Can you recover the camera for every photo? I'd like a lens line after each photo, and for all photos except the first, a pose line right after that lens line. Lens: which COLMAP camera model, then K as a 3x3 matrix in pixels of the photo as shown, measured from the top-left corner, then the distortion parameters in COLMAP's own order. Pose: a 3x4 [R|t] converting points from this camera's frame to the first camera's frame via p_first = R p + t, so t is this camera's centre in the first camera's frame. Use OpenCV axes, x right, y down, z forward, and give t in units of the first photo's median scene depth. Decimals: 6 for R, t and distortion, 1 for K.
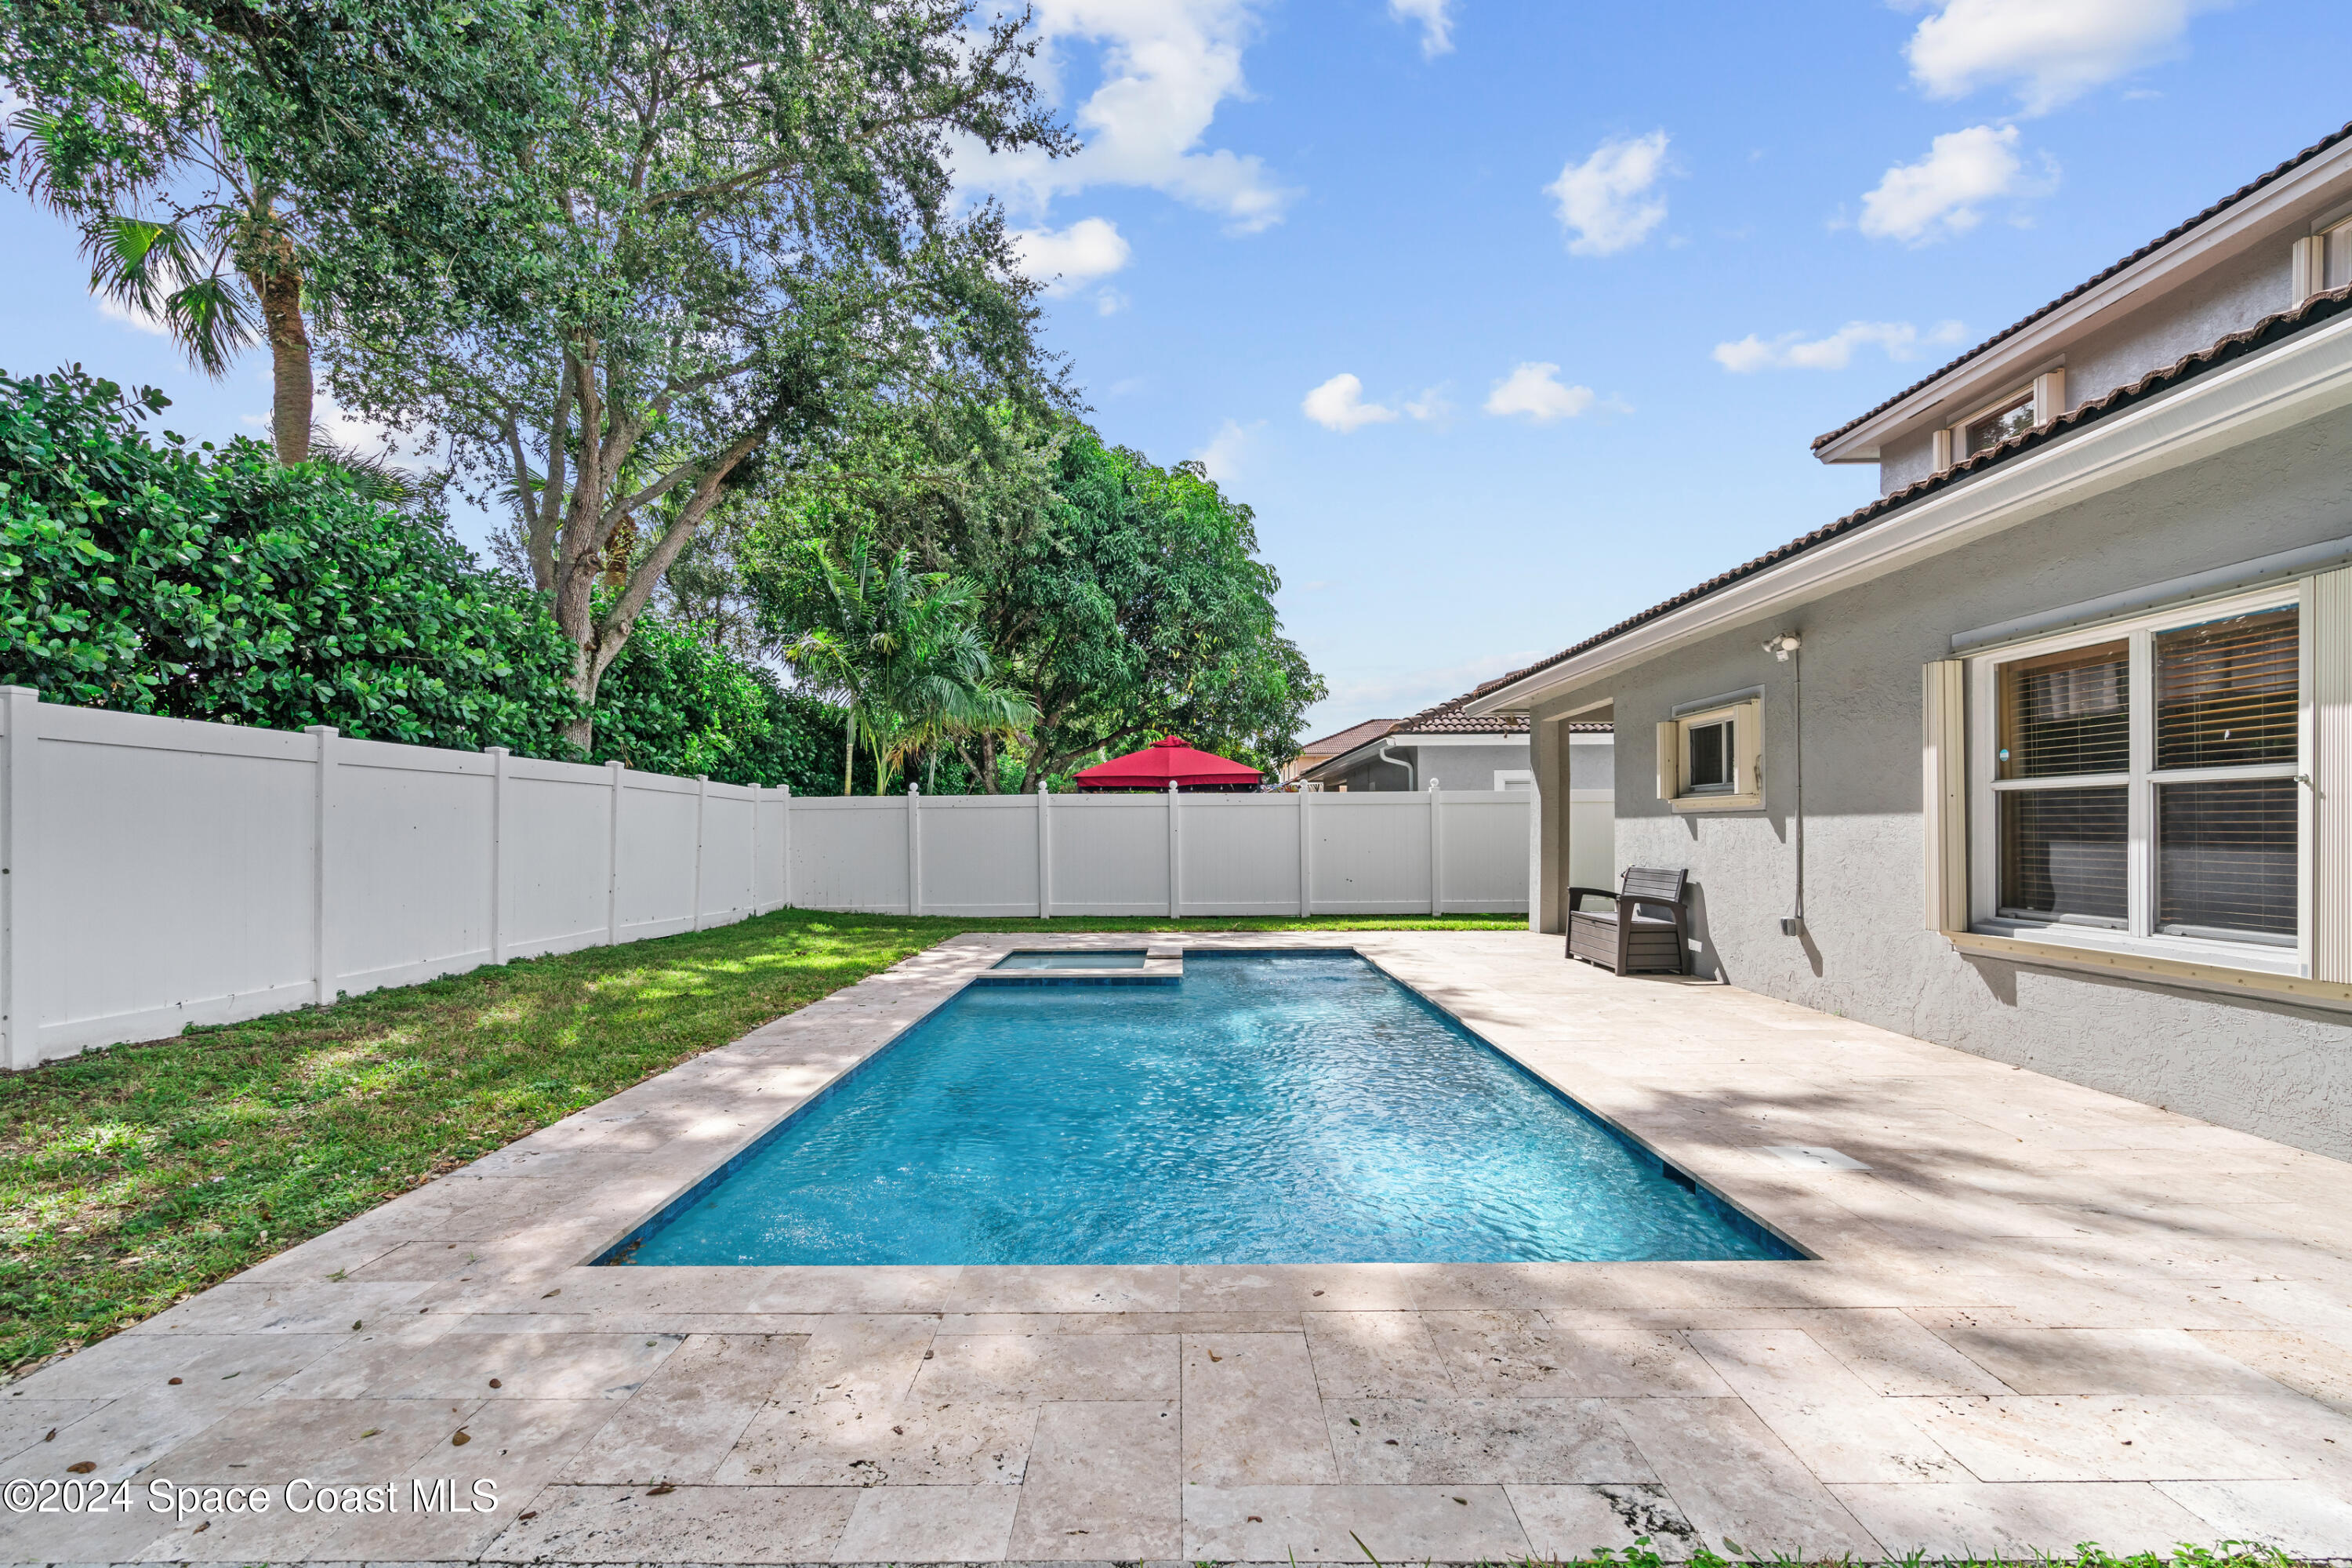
lens RADIAL K [[1099.7, 0, 1173.1], [0, 1099.7, 827.6], [0, 0, 1]] dist [-0.000406, 0.000919]
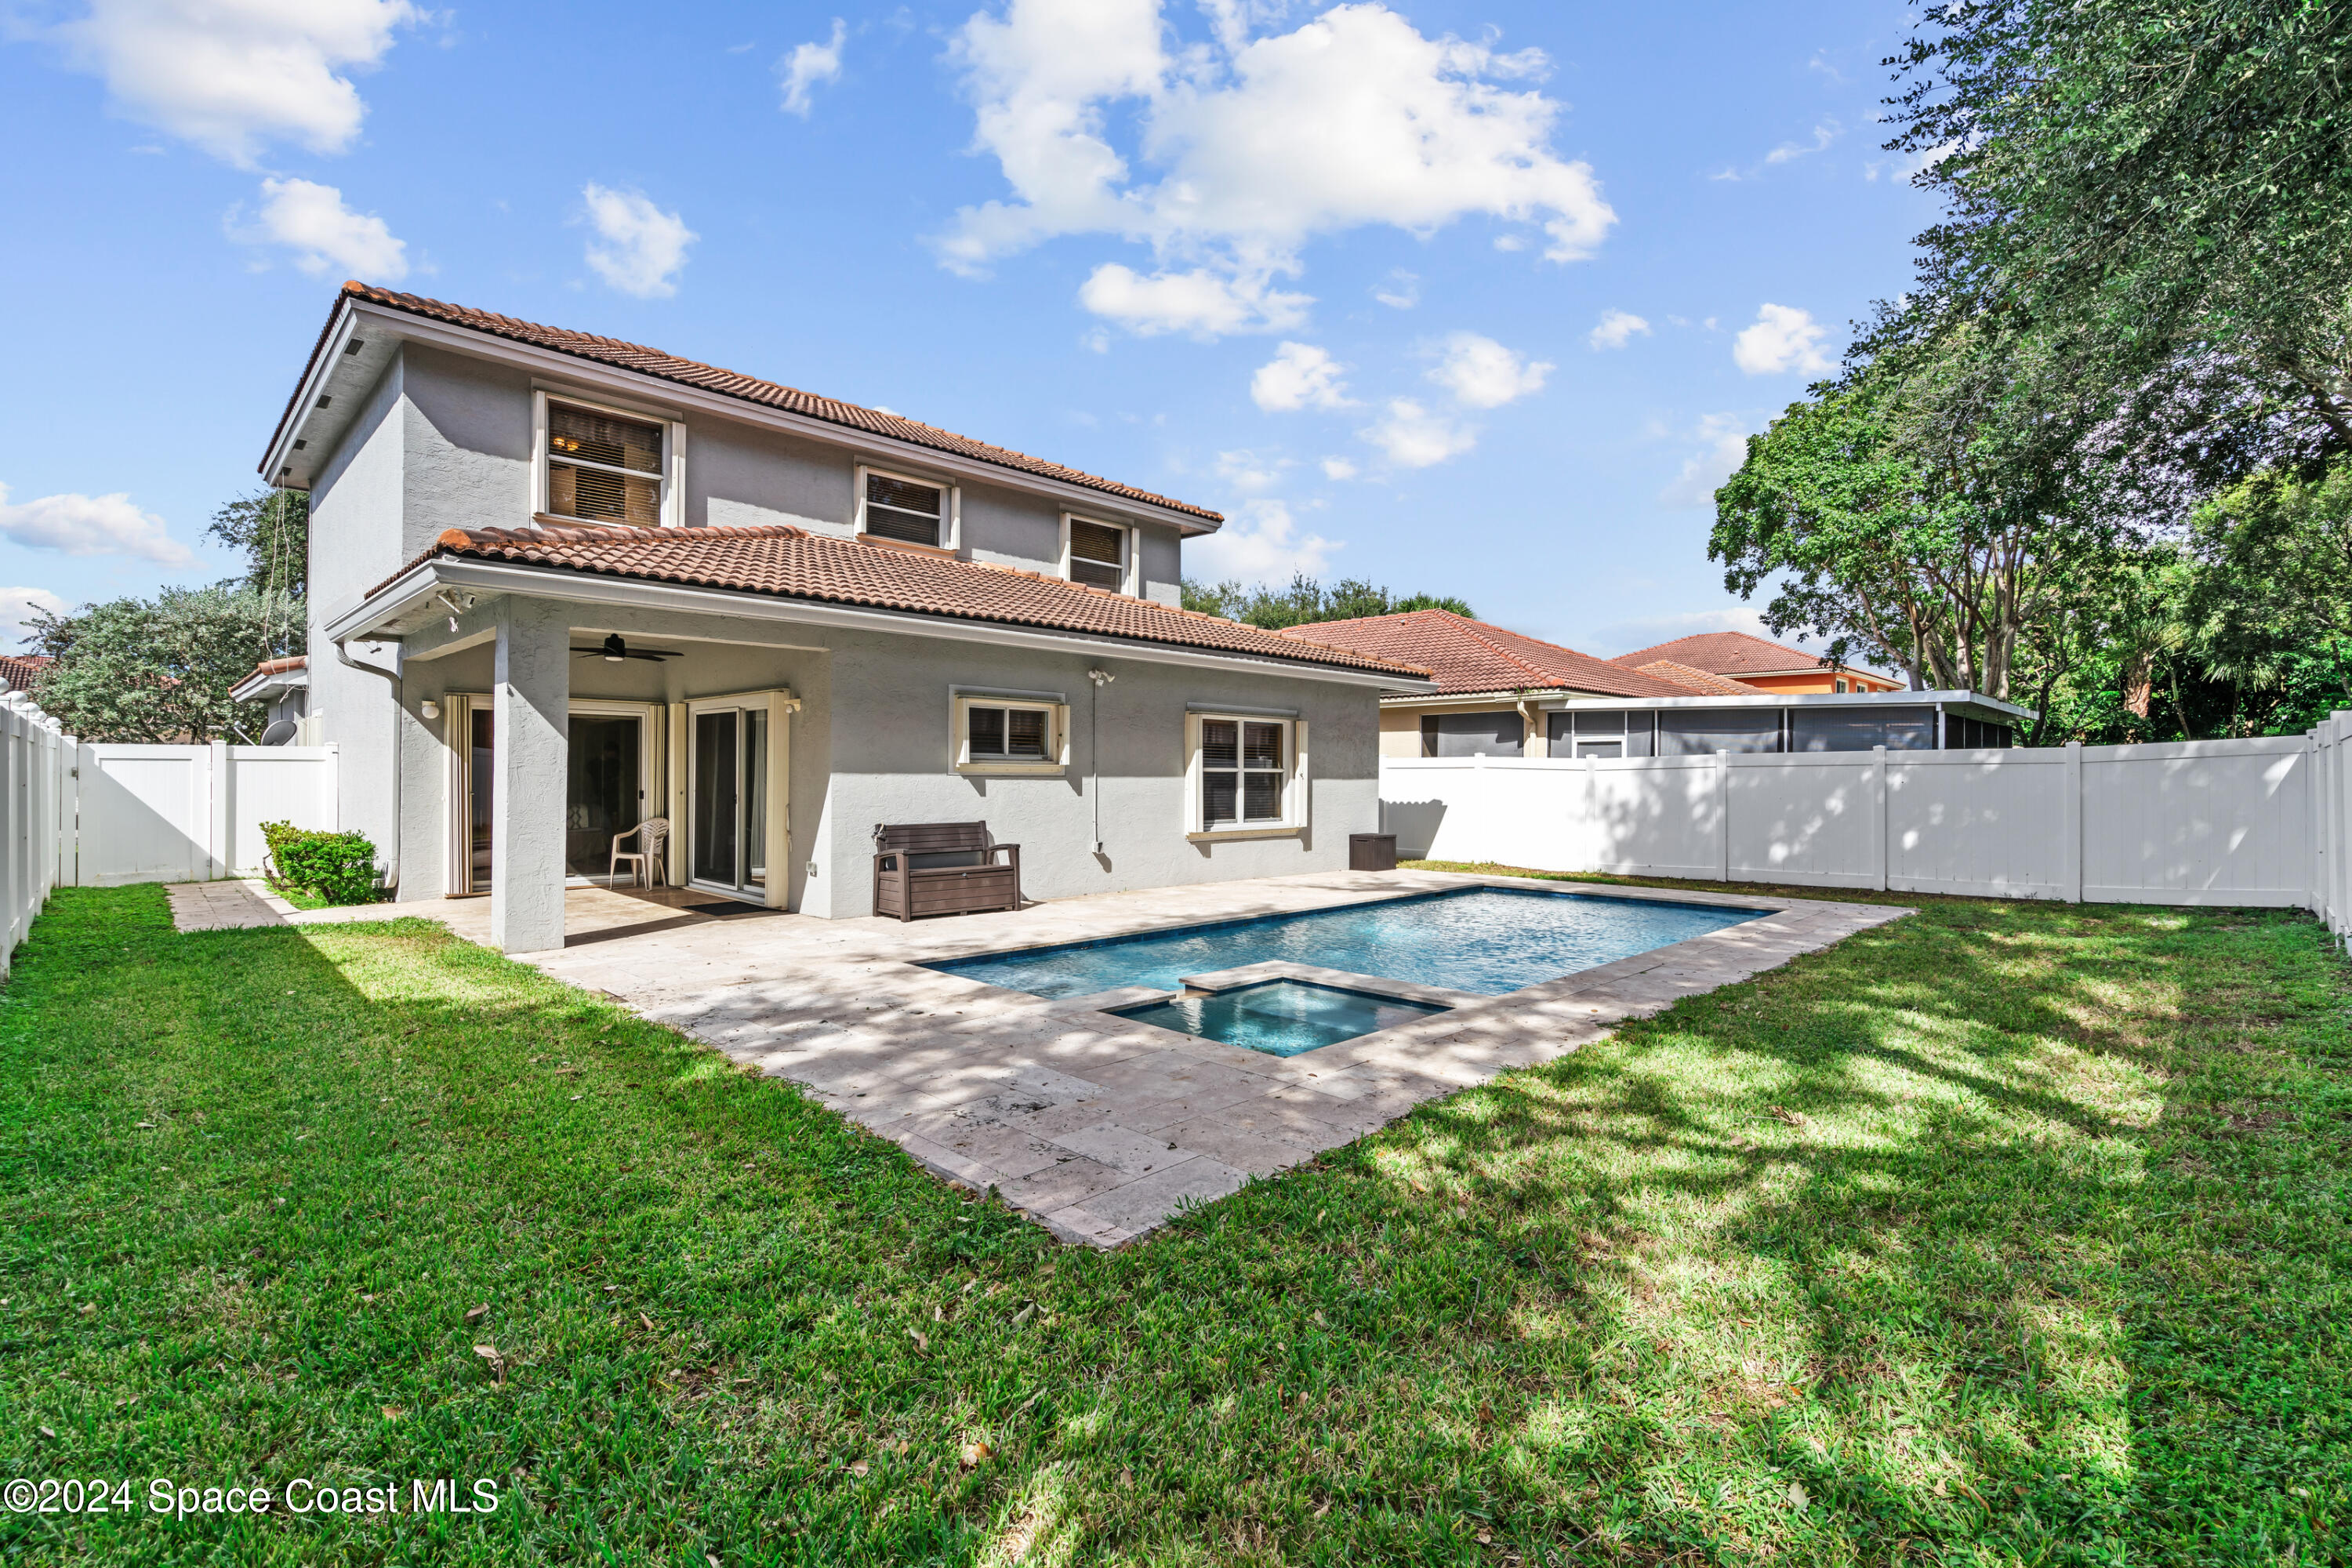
lens RADIAL K [[1059.6, 0, 1193.2], [0, 1059.6, 786.1], [0, 0, 1]] dist [-0.001453, 0.000368]
pose [[-0.715109, -0.002310, 0.699009, -0.610040], [-0.000629, 0.999996, 0.002661, -0.004900], [-0.699012, 0.001463, -0.715108, 1.885119]]
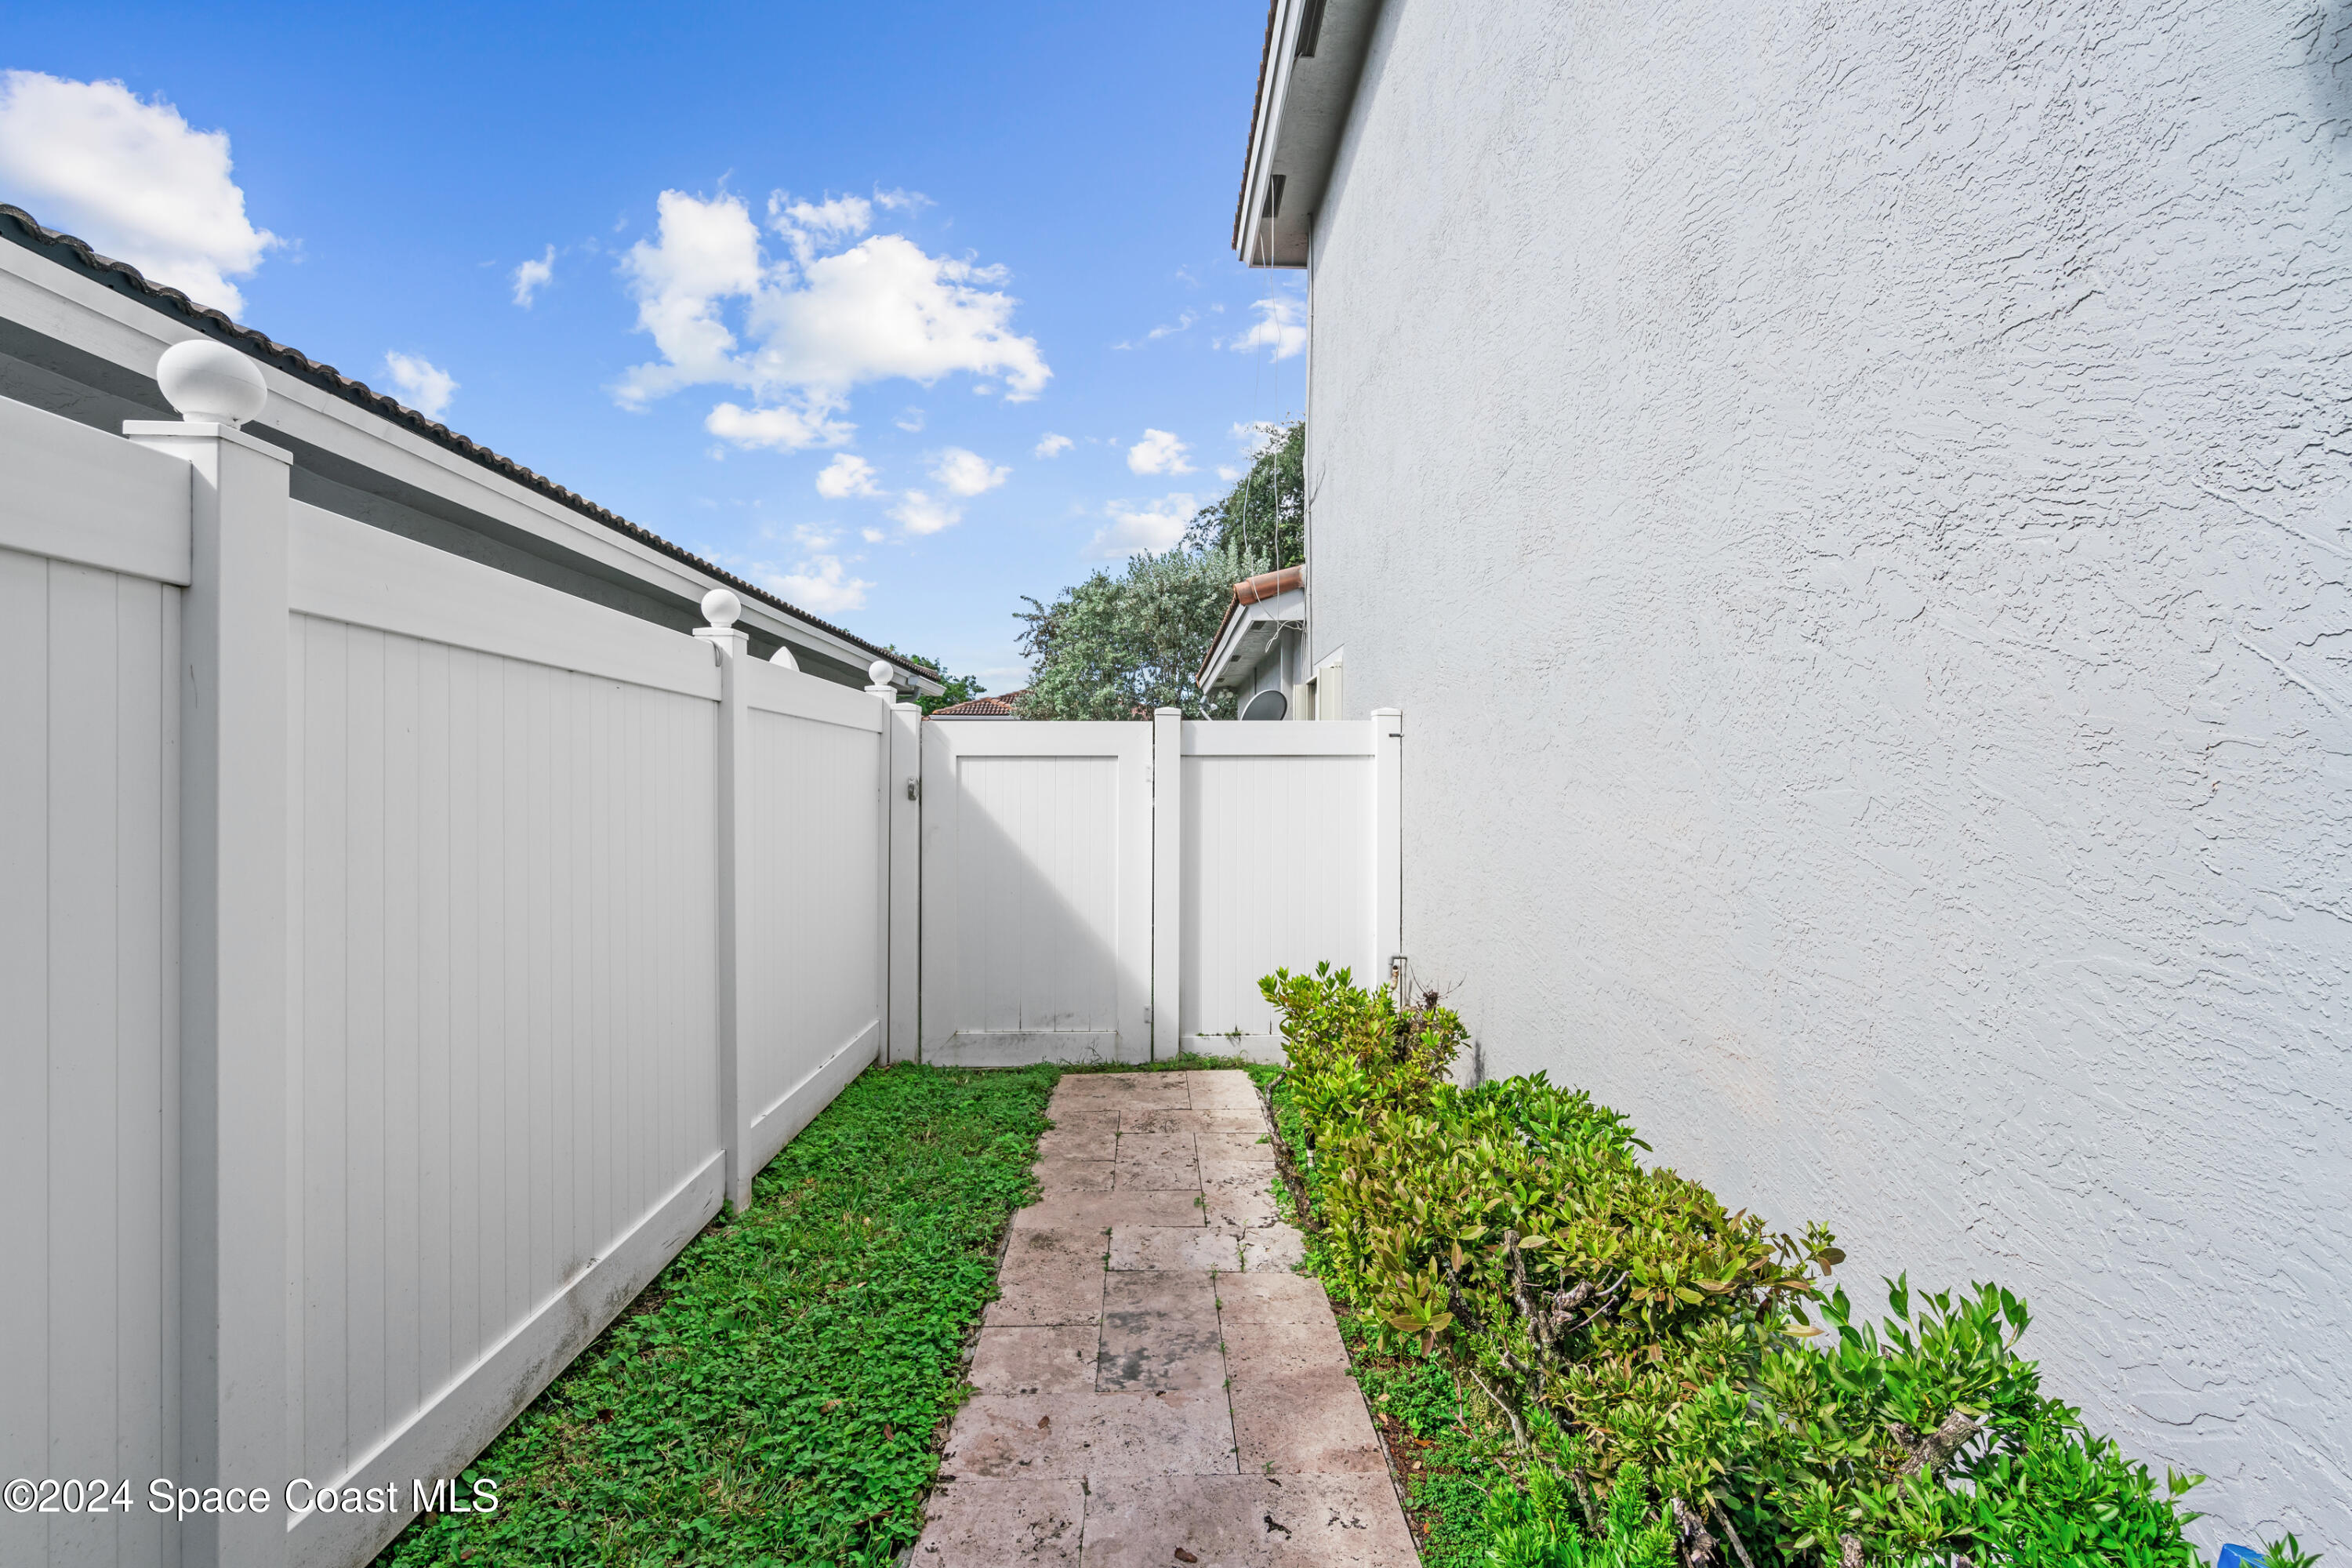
lens RADIAL K [[1059.6, 0, 1193.2], [0, 1059.6, 786.1], [0, 0, 1]] dist [-0.001453, 0.000368]
pose [[-0.052038, 0.012737, 0.998564, 0.968193], [-0.001191, 0.999917, -0.012817, -0.014325], [-0.998644, -0.001857, -0.052019, 1.785832]]
